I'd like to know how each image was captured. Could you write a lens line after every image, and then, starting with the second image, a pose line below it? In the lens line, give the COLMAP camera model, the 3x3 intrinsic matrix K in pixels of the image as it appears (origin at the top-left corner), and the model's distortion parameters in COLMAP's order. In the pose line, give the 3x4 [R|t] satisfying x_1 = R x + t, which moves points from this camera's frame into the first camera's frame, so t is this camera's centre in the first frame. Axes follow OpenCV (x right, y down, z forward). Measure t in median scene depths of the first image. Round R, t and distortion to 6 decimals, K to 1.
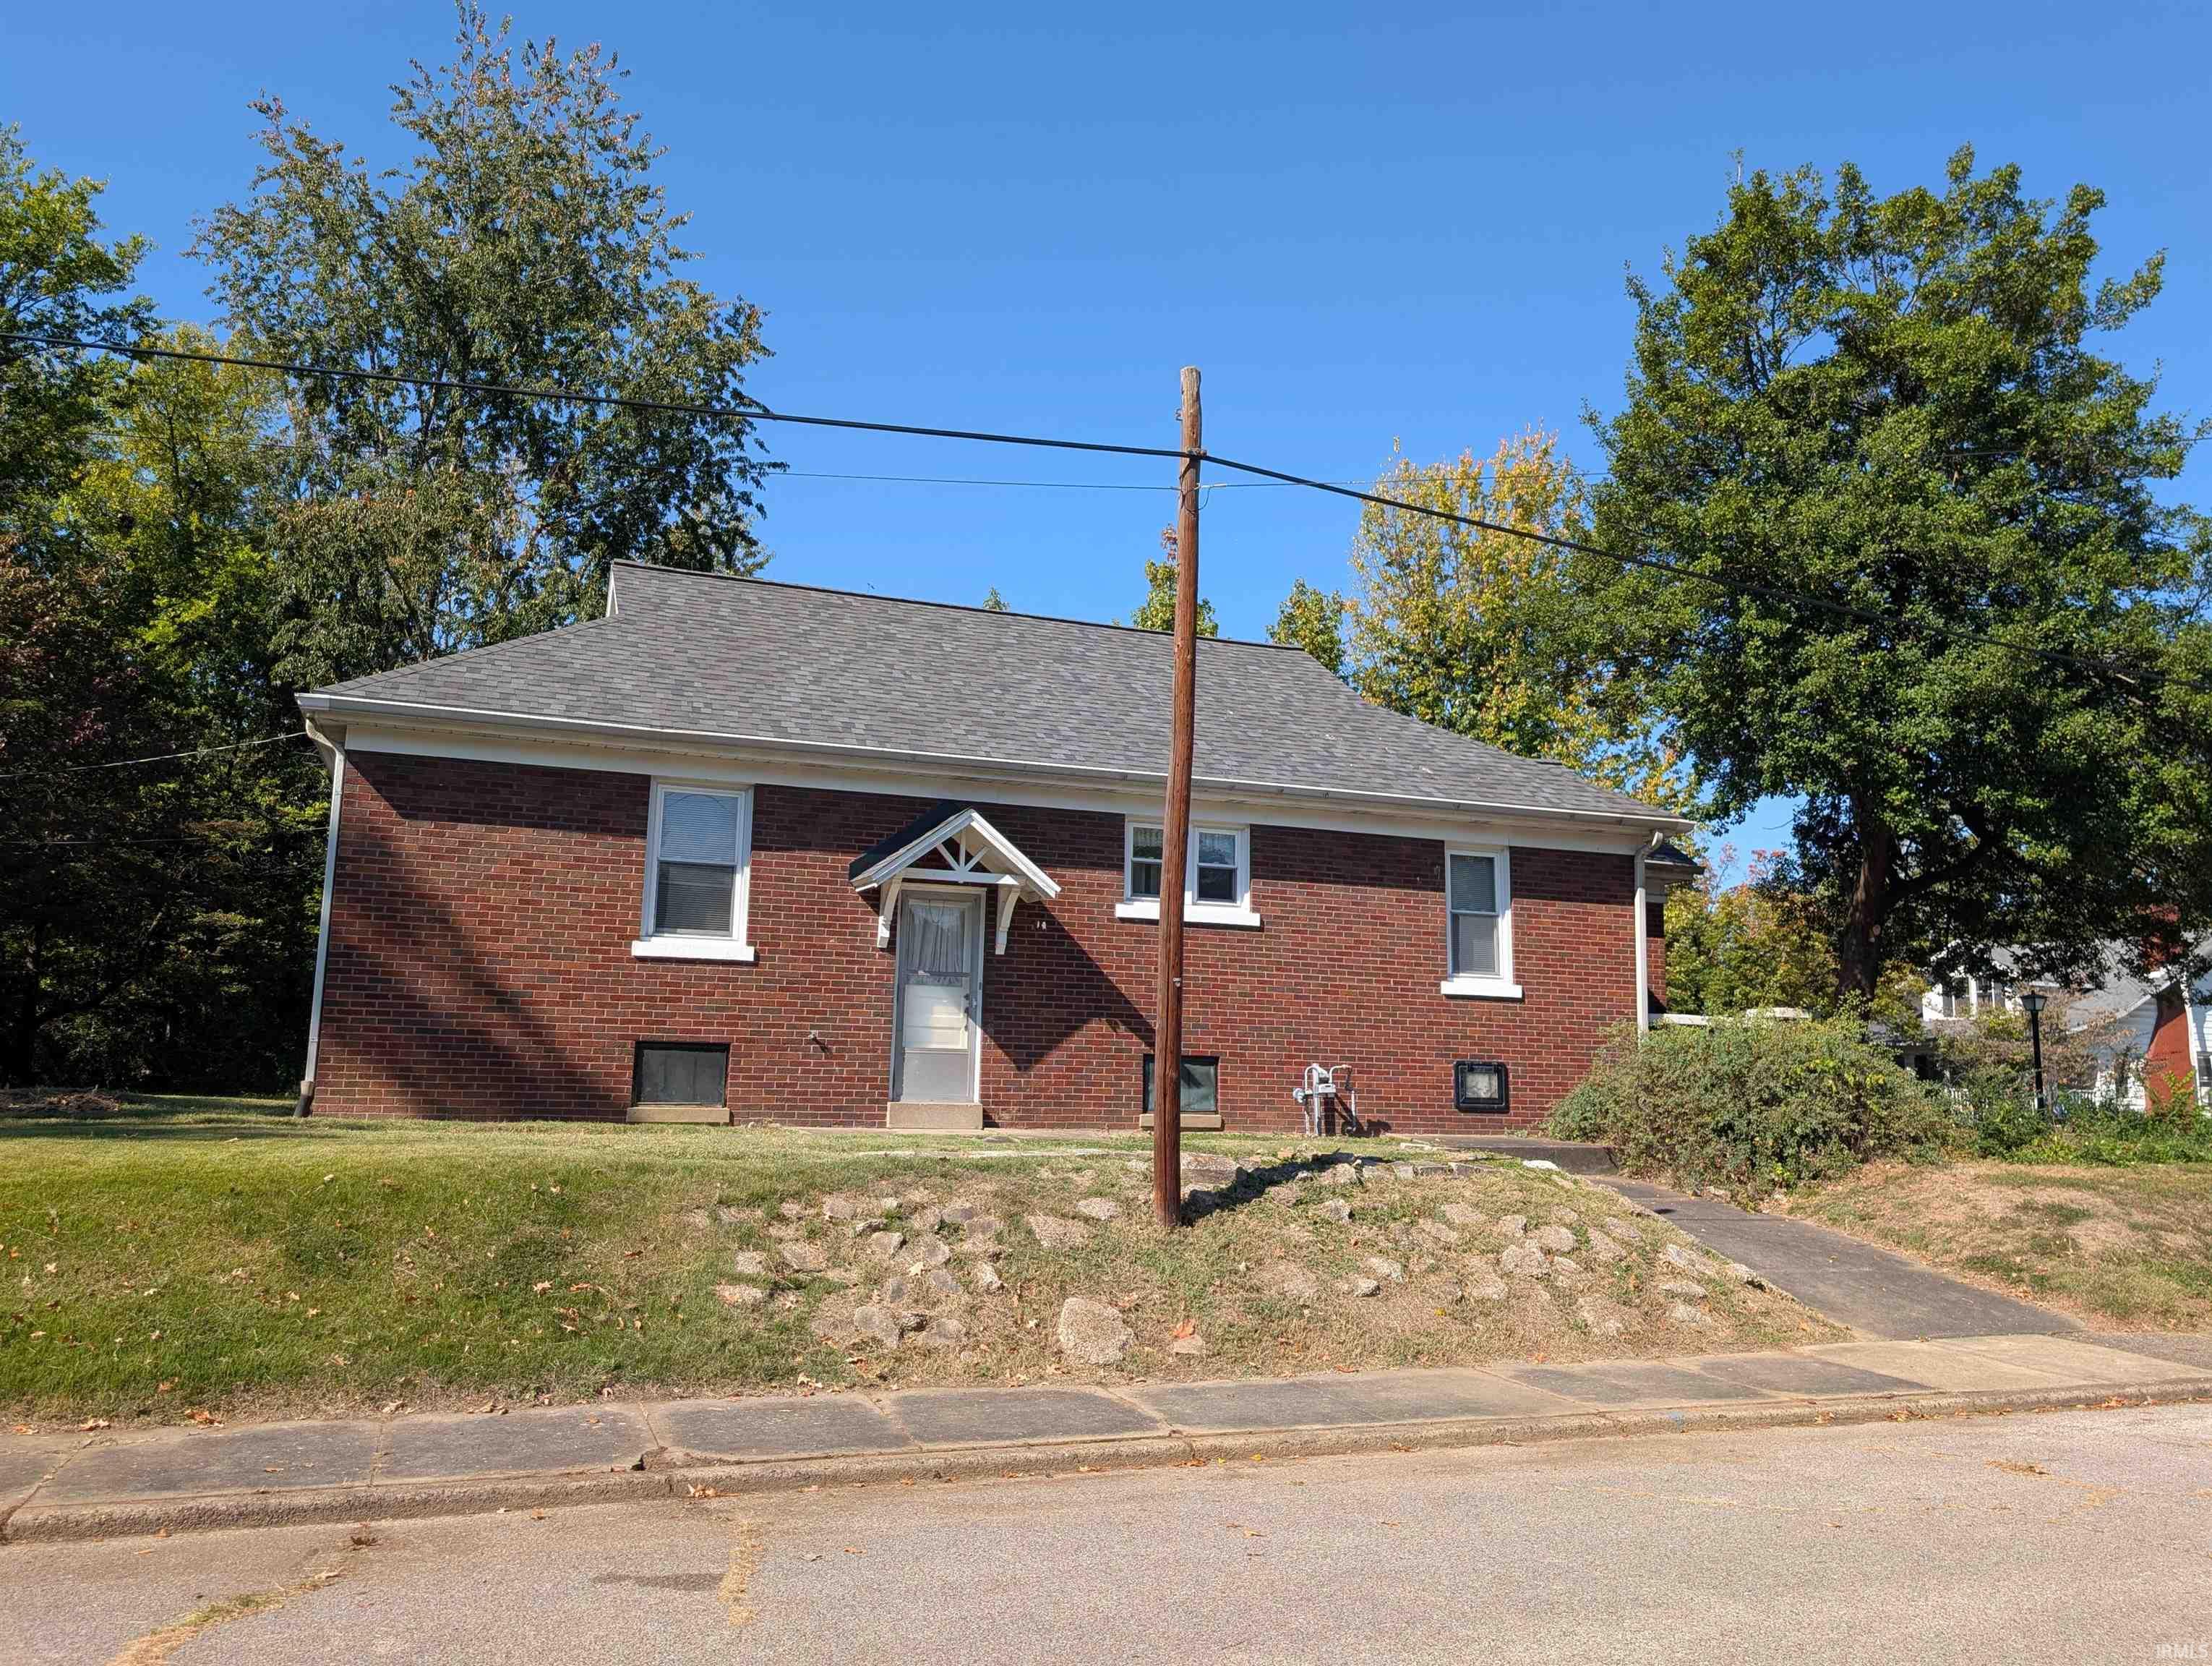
lens RADIAL K [[1581.8, 0, 1105.8], [0, 1581.8, 835.9], [0, 0, 1]] dist [-0.004310, -0.001570]
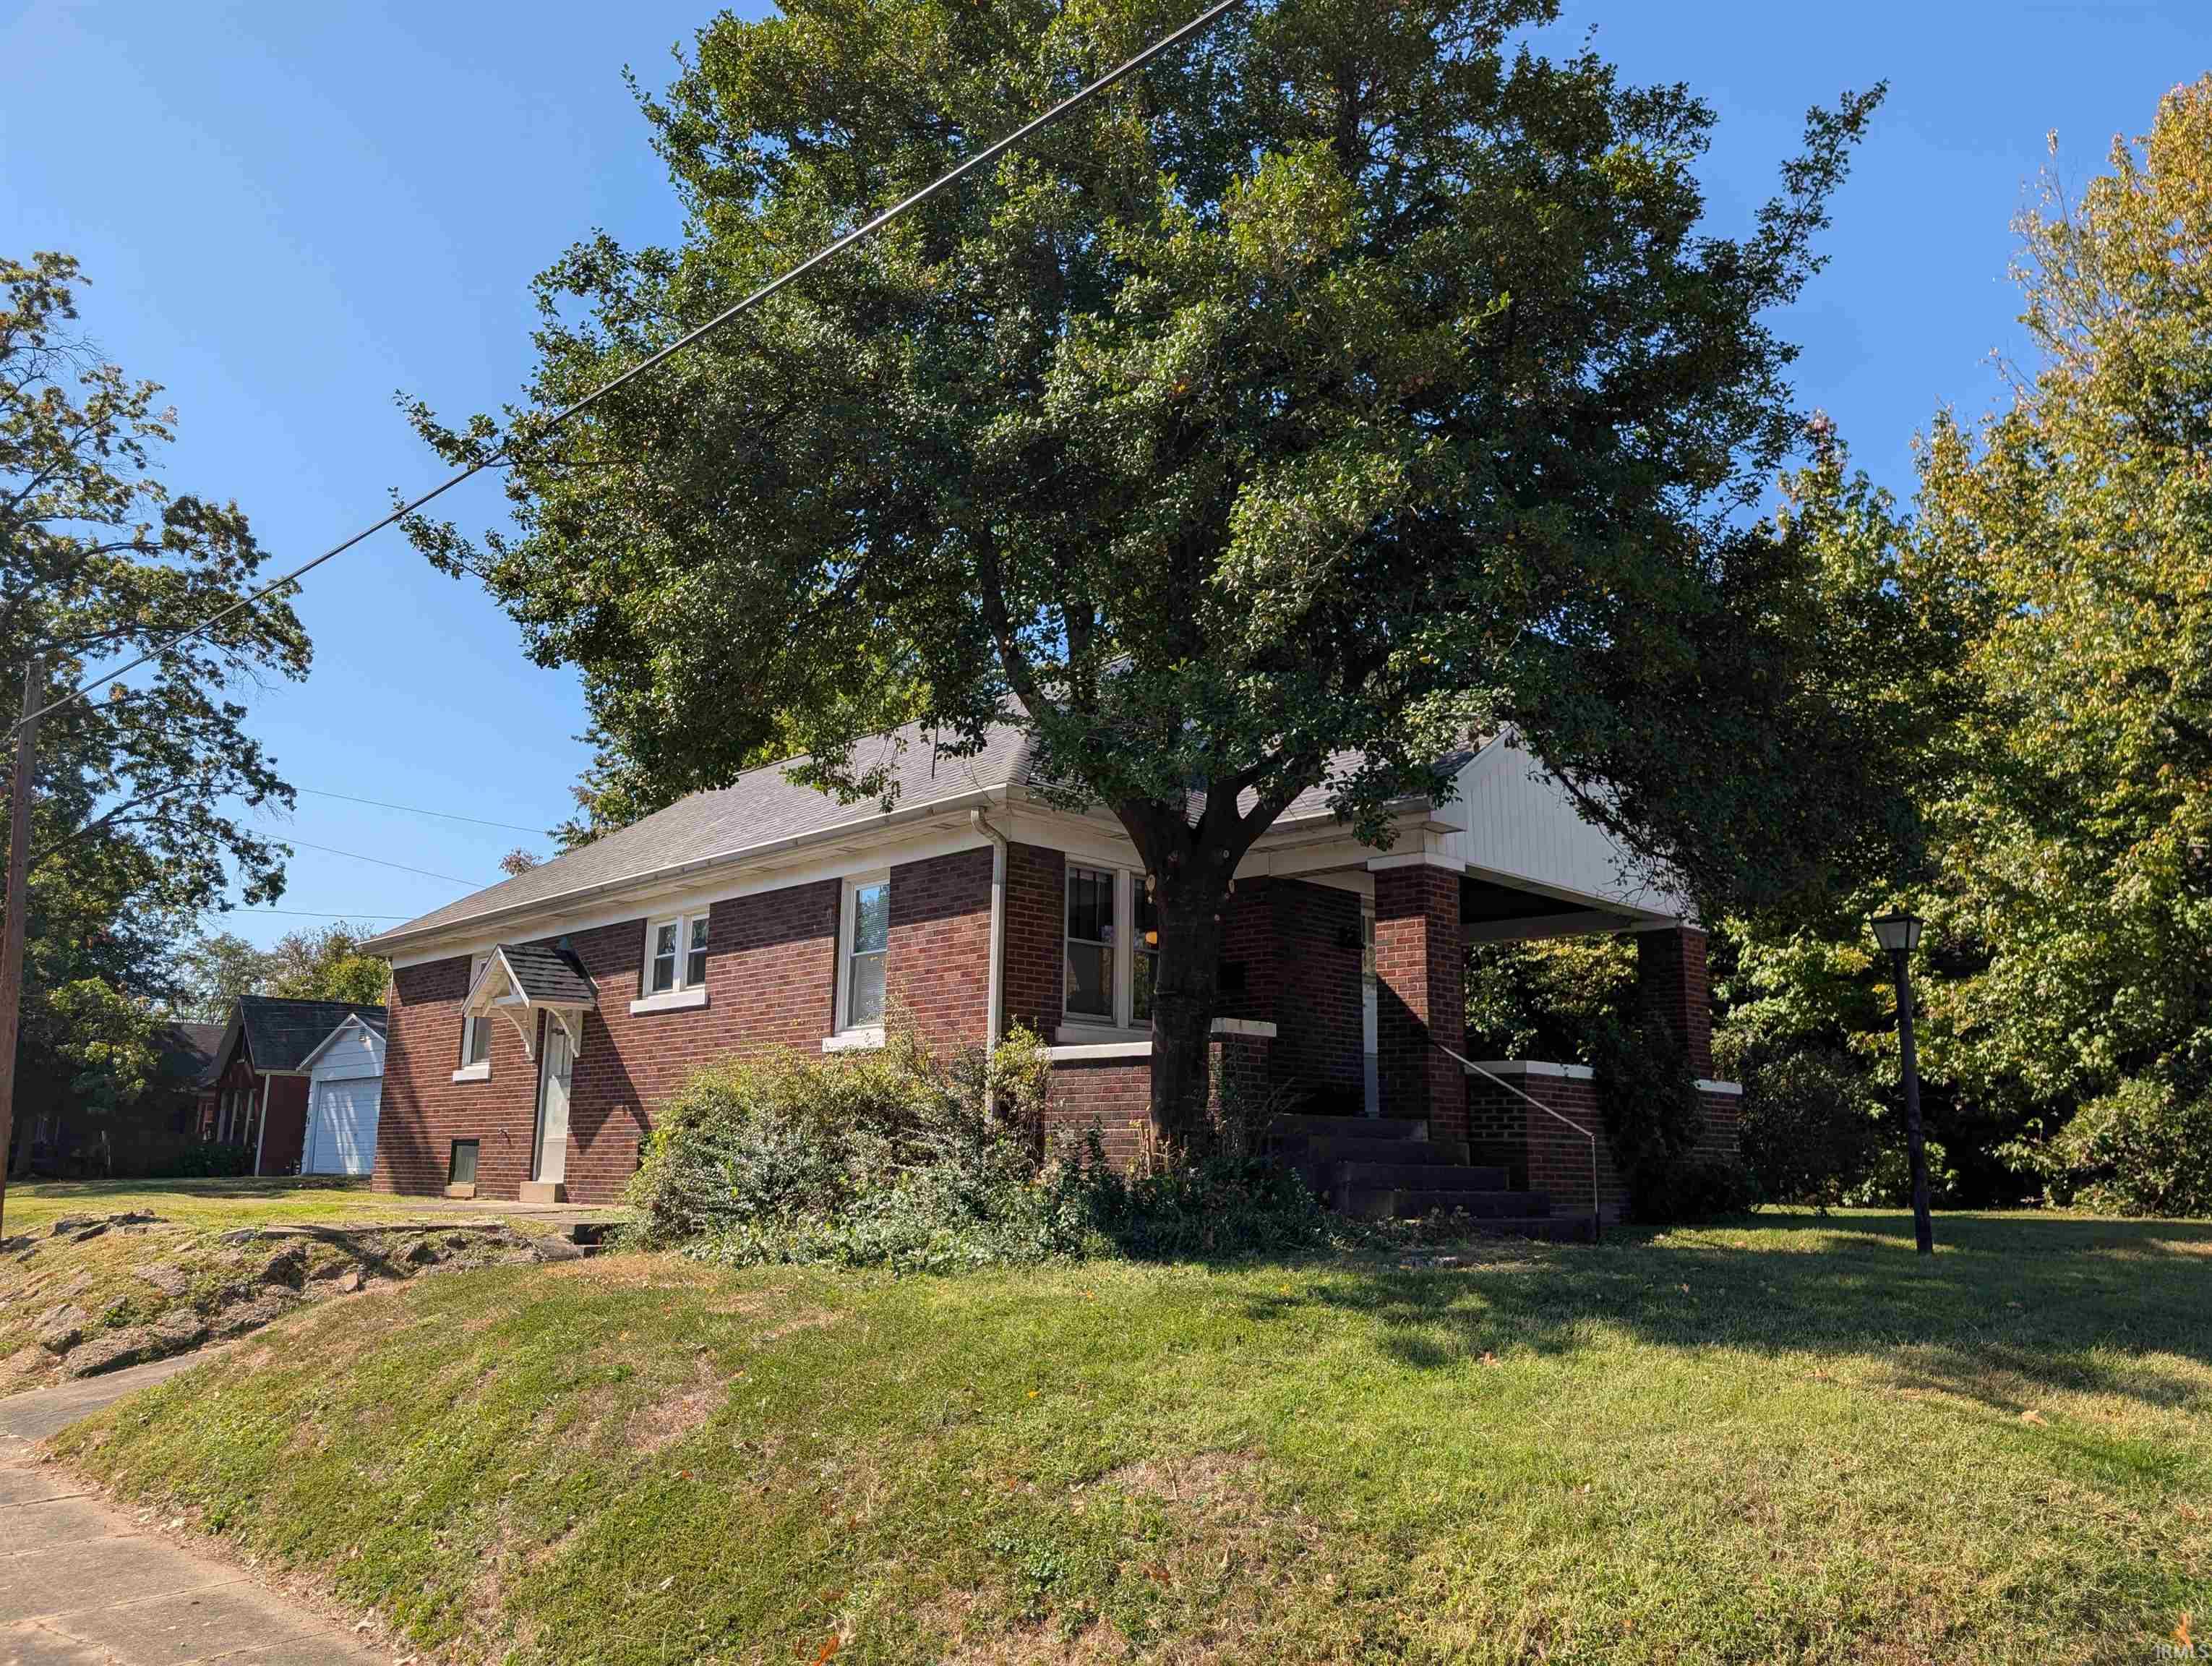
lens RADIAL K [[1581.8, 0, 1112.6], [0, 1581.8, 837.0], [0, 0, 1]] dist [-0.004310, -0.001570]
pose [[0.421164, -0.165203, -0.891812, 1.138784], [0.220651, 0.972393, -0.075926, 0.088418], [0.879735, -0.164802, 0.445989, 0.803702]]
